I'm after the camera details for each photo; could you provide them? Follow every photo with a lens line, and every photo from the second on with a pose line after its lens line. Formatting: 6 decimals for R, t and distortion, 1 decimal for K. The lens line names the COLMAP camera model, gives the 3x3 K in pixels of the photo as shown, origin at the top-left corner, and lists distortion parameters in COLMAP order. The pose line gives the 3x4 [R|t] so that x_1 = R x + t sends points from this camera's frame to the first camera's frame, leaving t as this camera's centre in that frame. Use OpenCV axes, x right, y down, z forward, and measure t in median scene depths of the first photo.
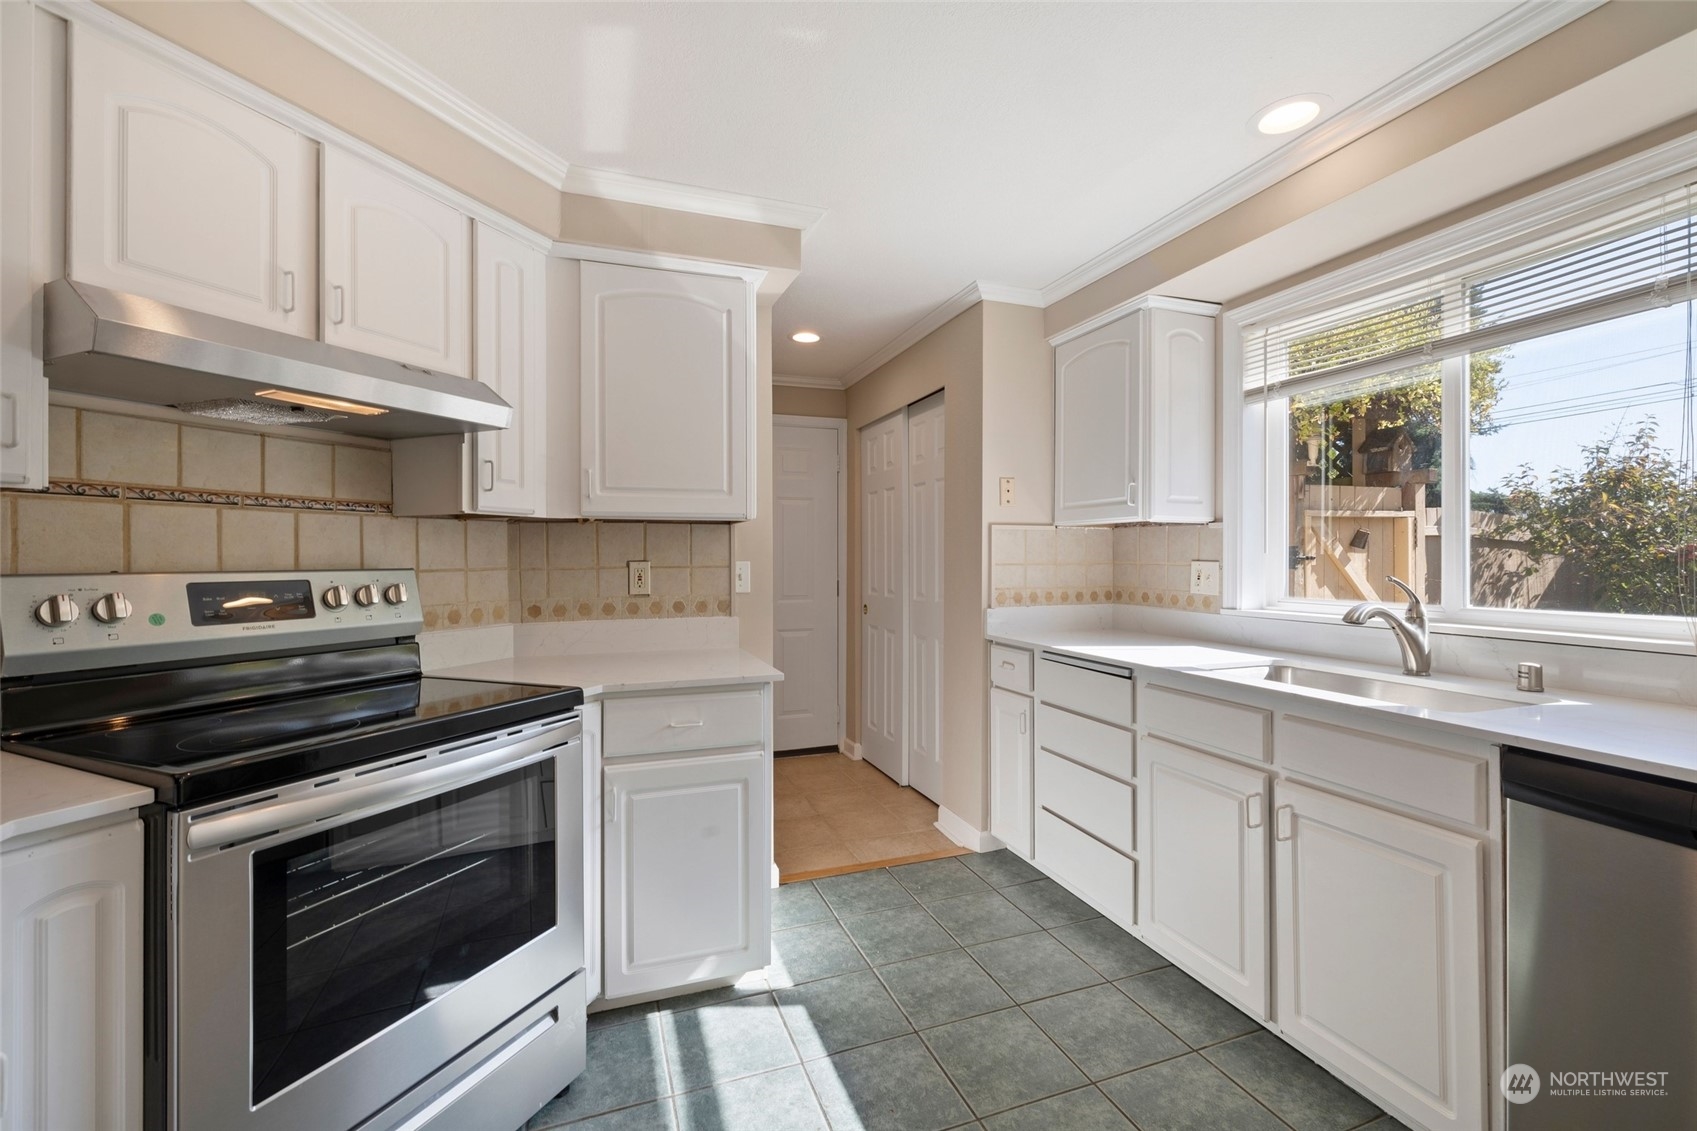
lens RADIAL K [[734.4, 0, 849.2], [0, 734.4, 559.7], [0, 0, 1]] dist [0.009941, -0.000108]
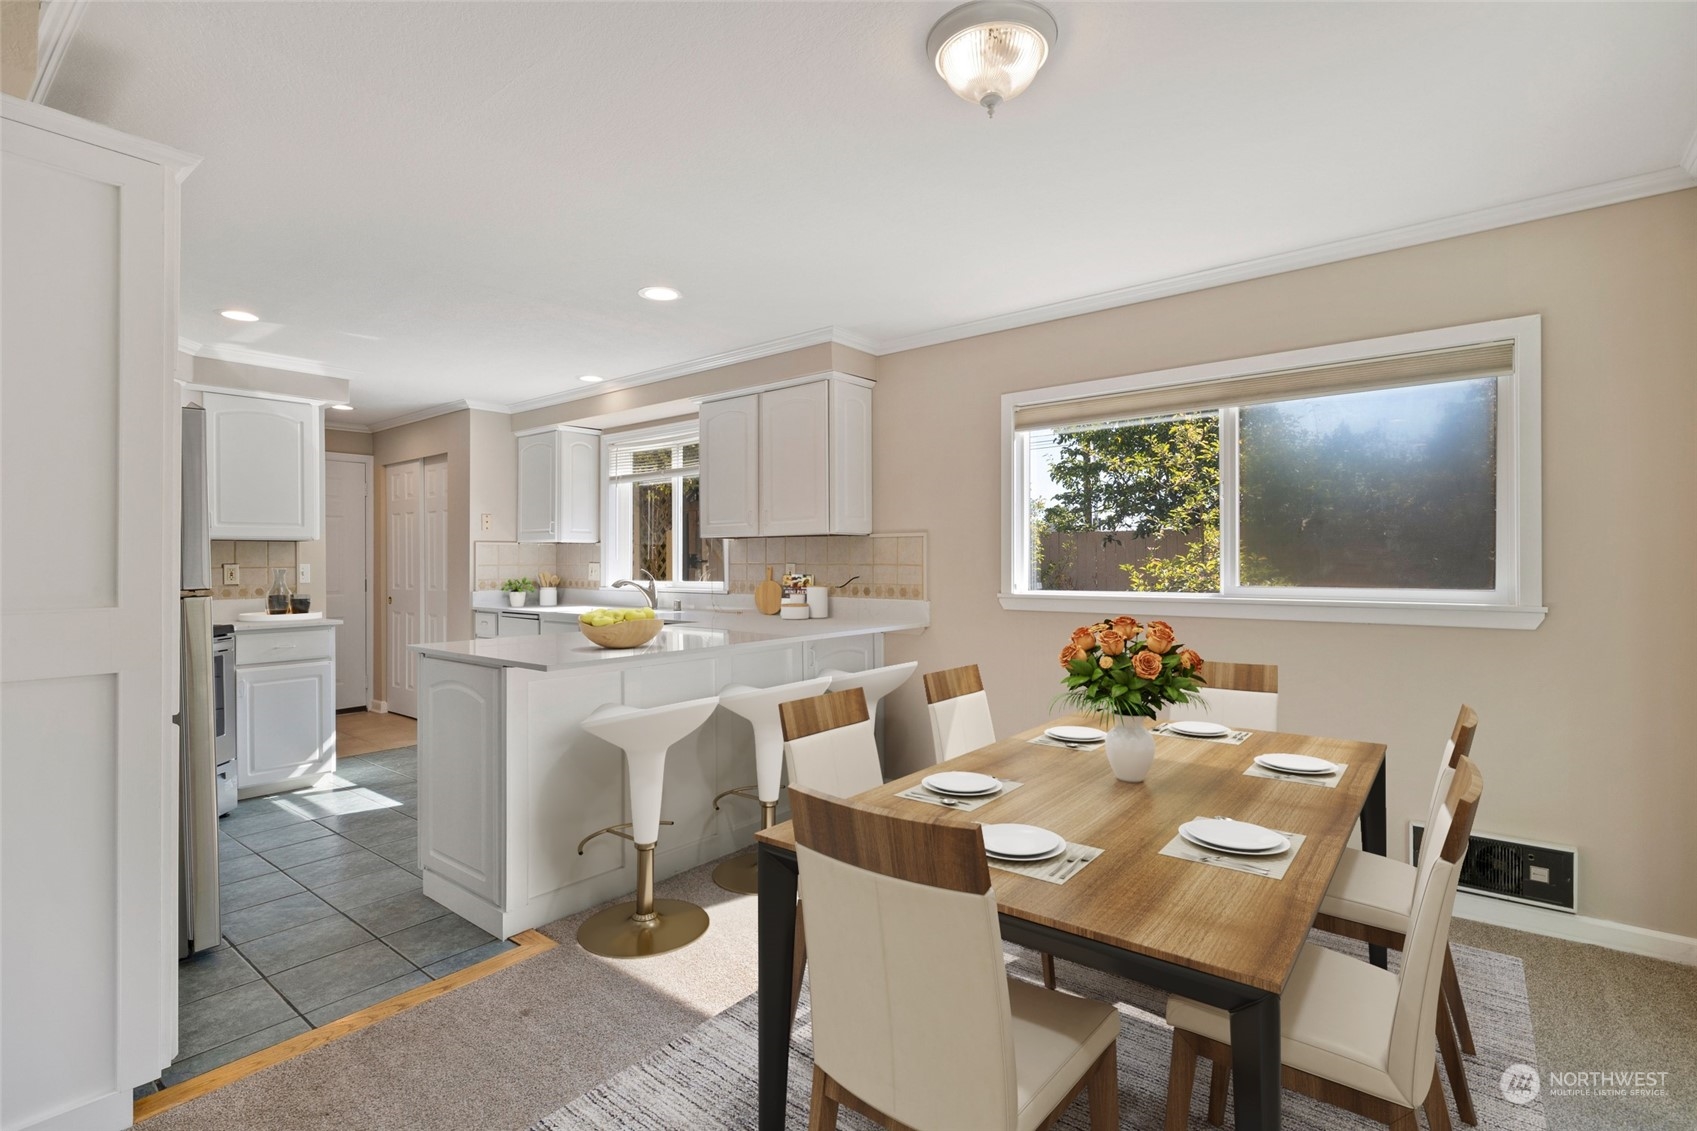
lens RADIAL K [[788.5, 0, 840.3], [0, 788.5, 563.2], [0, 0, 1]] dist [-0.005755, 0.001113]
pose [[0.856234, -0.002798, 0.516581, -0.027091], [0.004080, 0.999991, -0.001347, 0.007859], [-0.516572, 0.003261, 0.856237, -1.092735]]
